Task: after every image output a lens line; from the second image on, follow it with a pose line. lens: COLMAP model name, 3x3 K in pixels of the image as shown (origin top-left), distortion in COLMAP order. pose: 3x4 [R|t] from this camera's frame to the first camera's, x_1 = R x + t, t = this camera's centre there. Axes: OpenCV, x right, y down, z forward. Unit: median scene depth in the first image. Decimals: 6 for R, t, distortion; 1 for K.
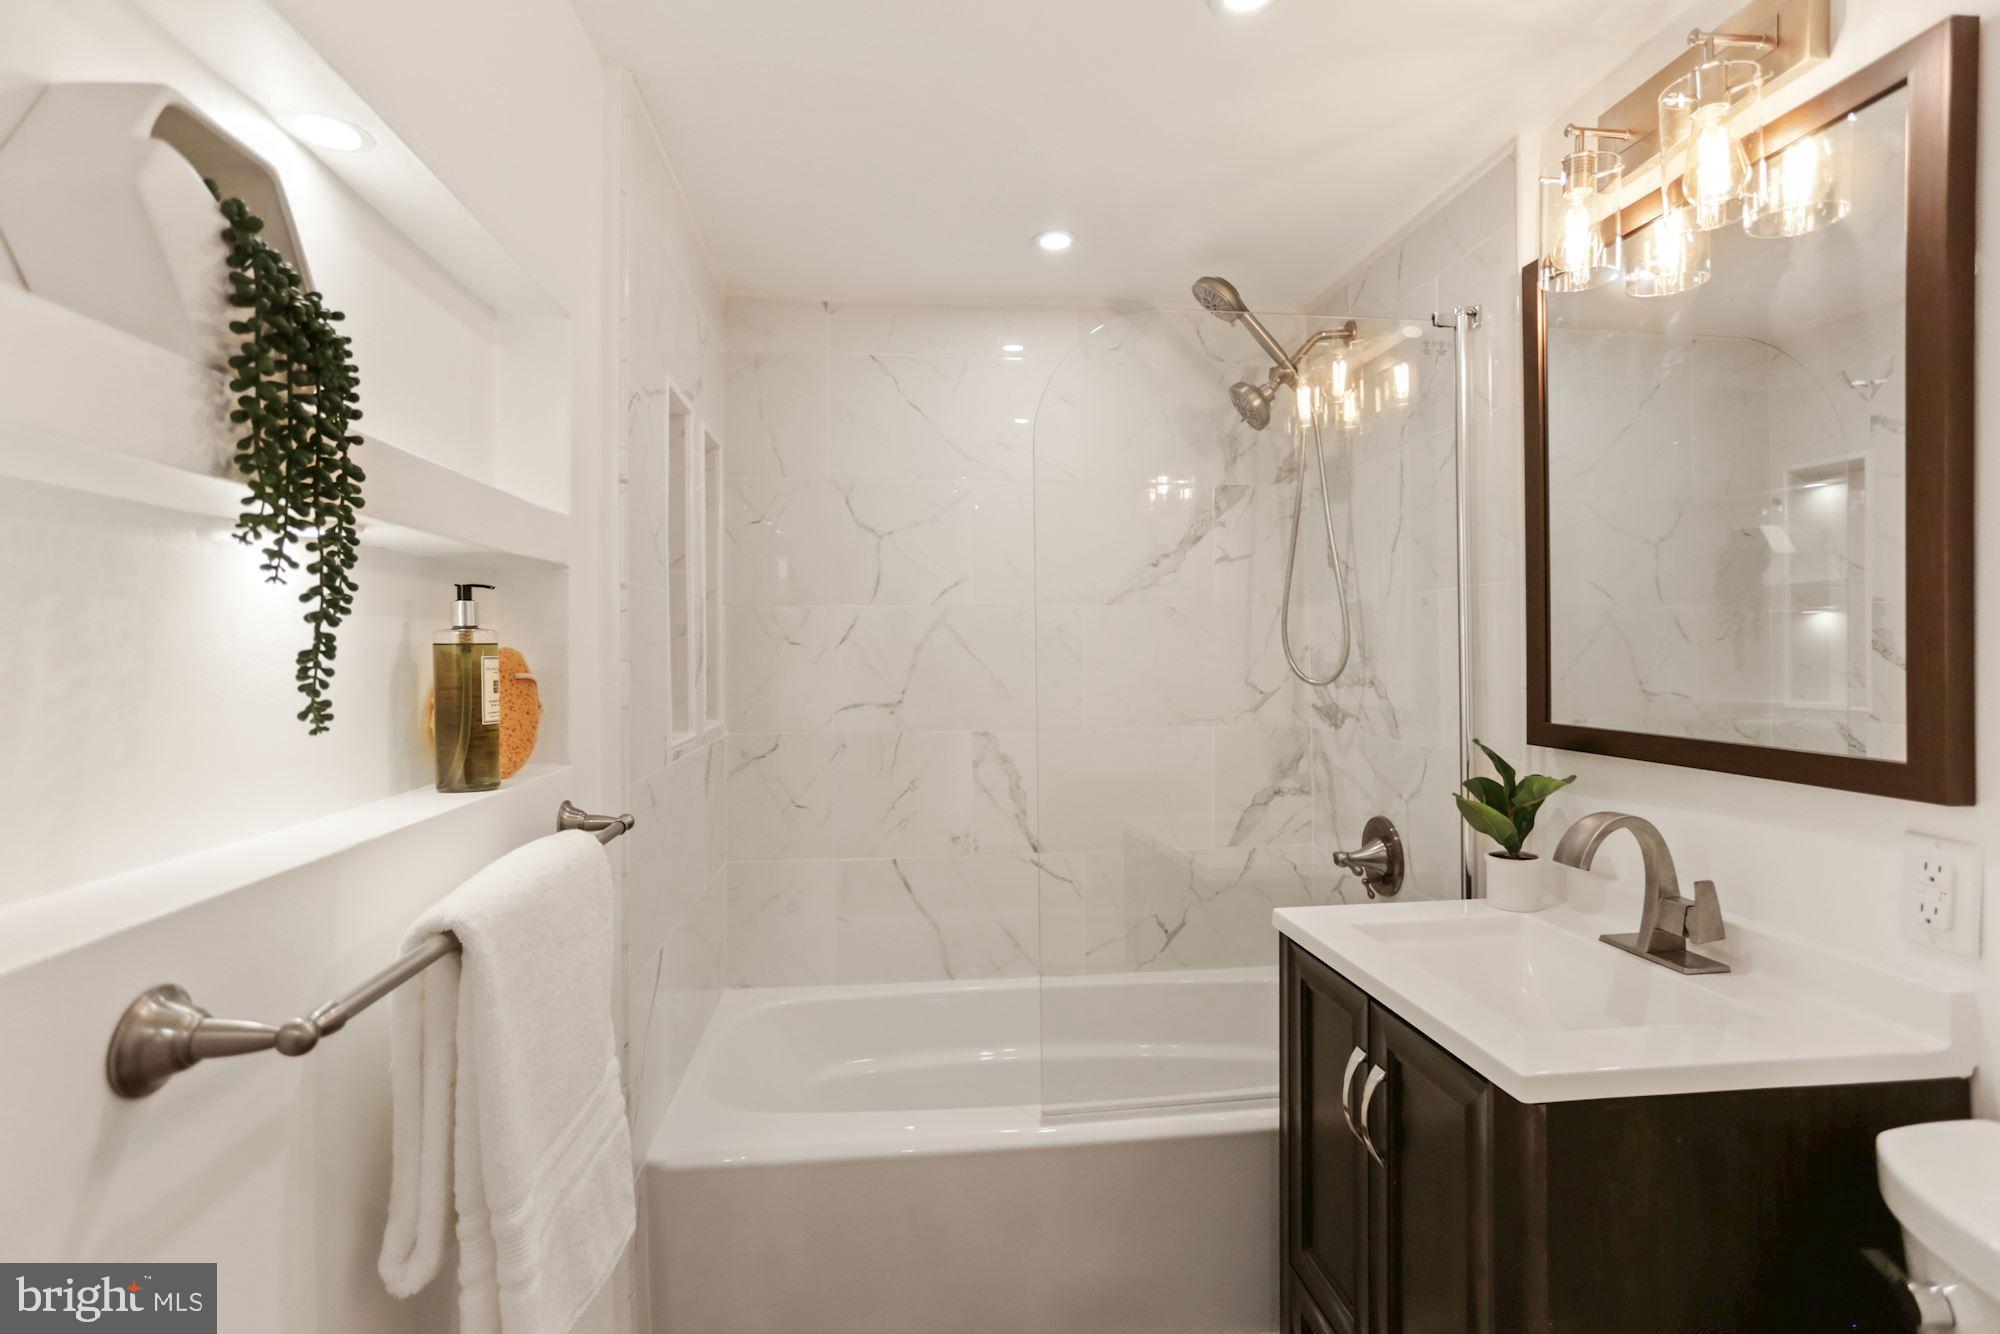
lens RADIAL K [[984.9, 0, 1000.7], [0, 984.9, 651.3], [0, 0, 1]] dist [0.000993, 0.000477]
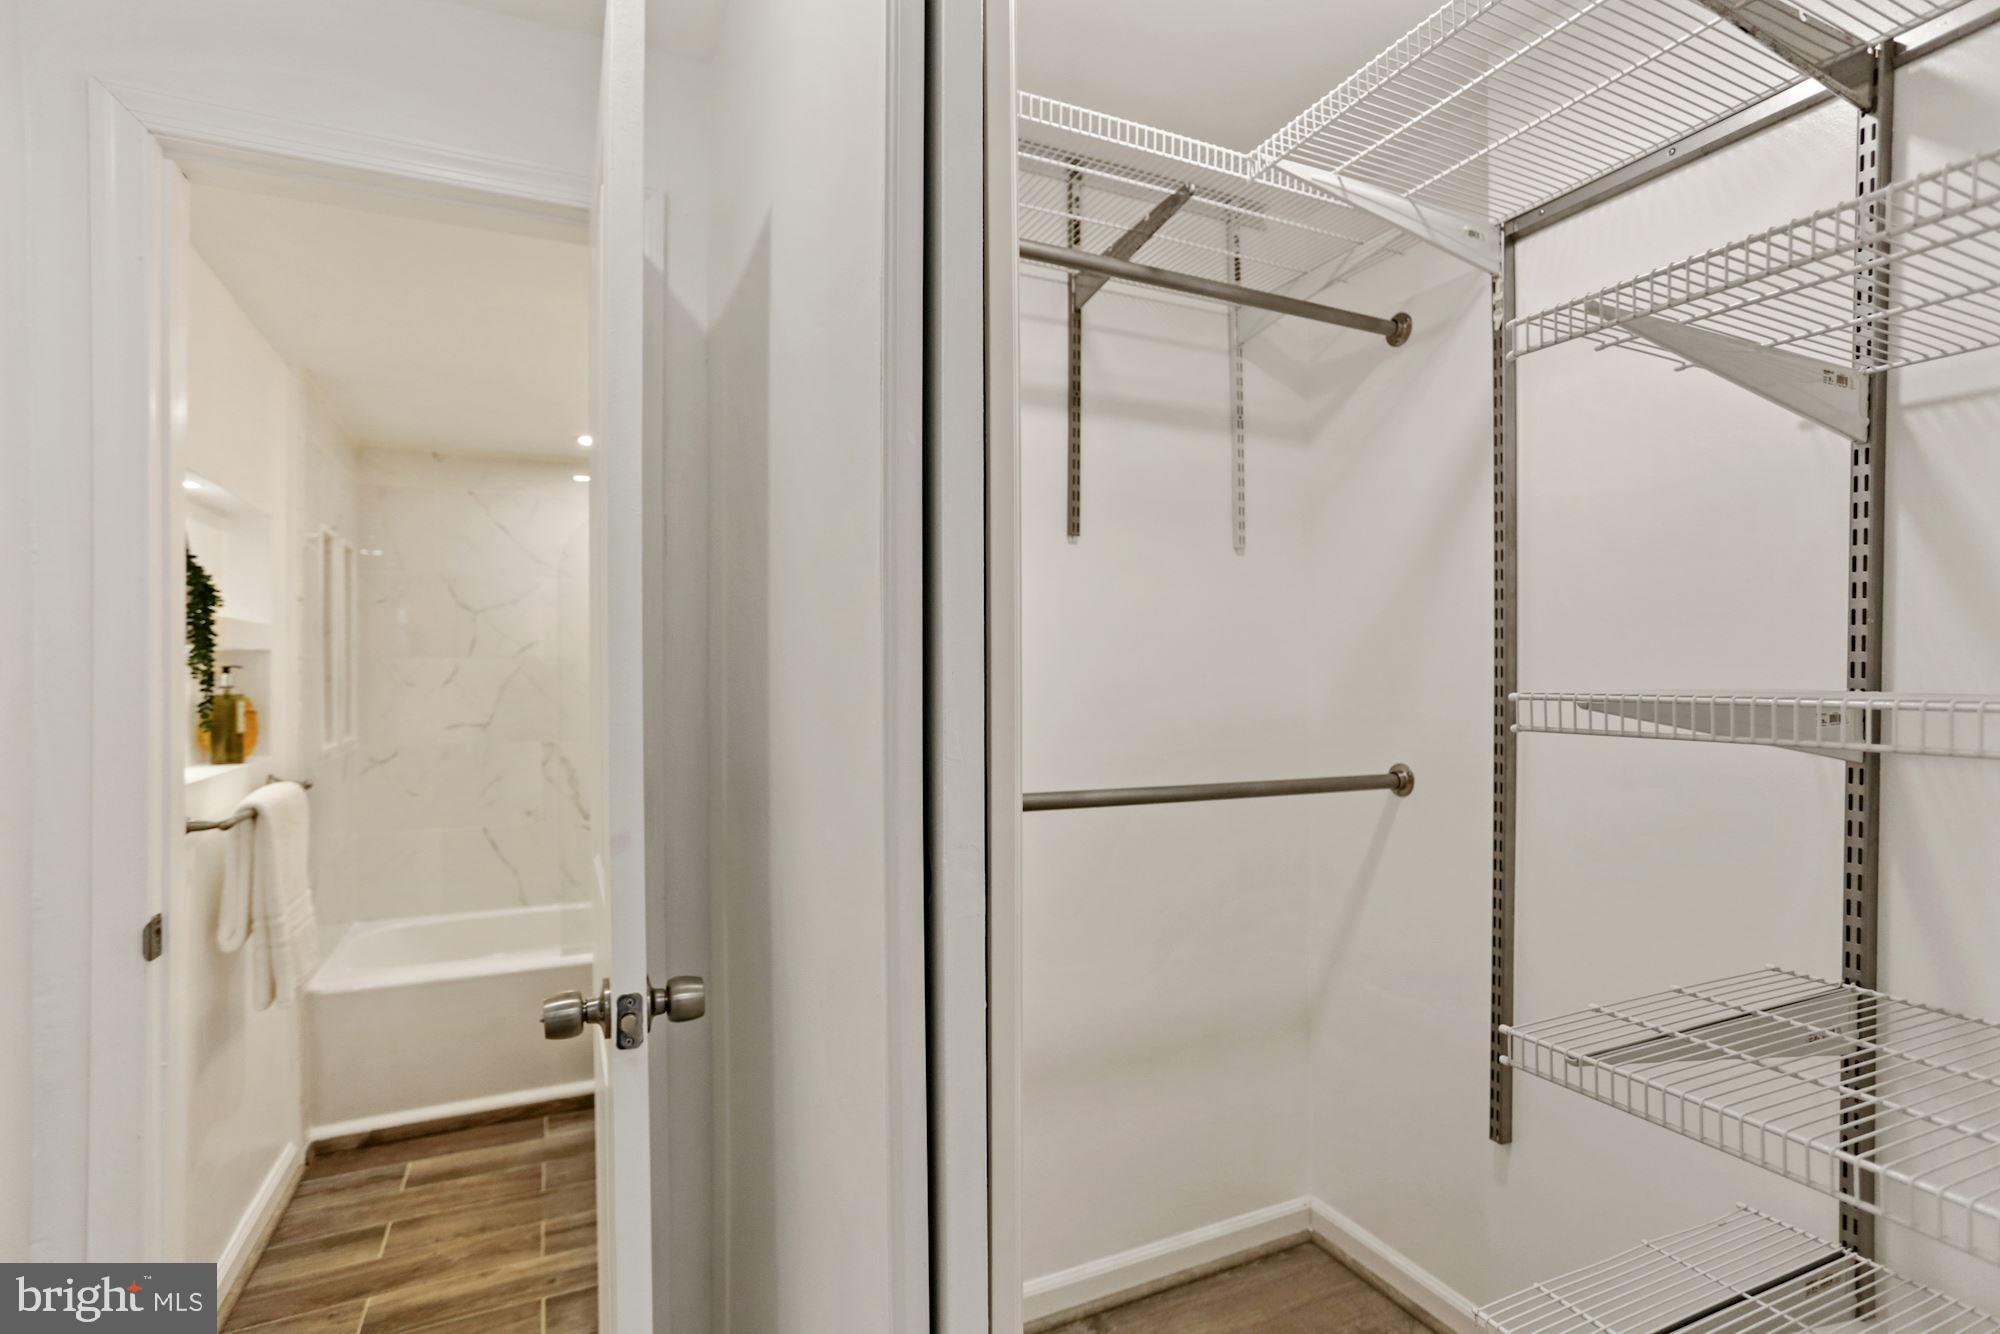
lens RADIAL K [[1021.9, 0, 998.1], [0, 1021.9, 674.6], [0, 0, 1]] dist [0.001699, 0.000374]
pose [[0.953397, 0.005628, 0.301667, 0.173446], [-0.006106, 0.999981, 0.000642, -0.029419], [-0.301657, -0.002454, 0.953413, -0.748829]]
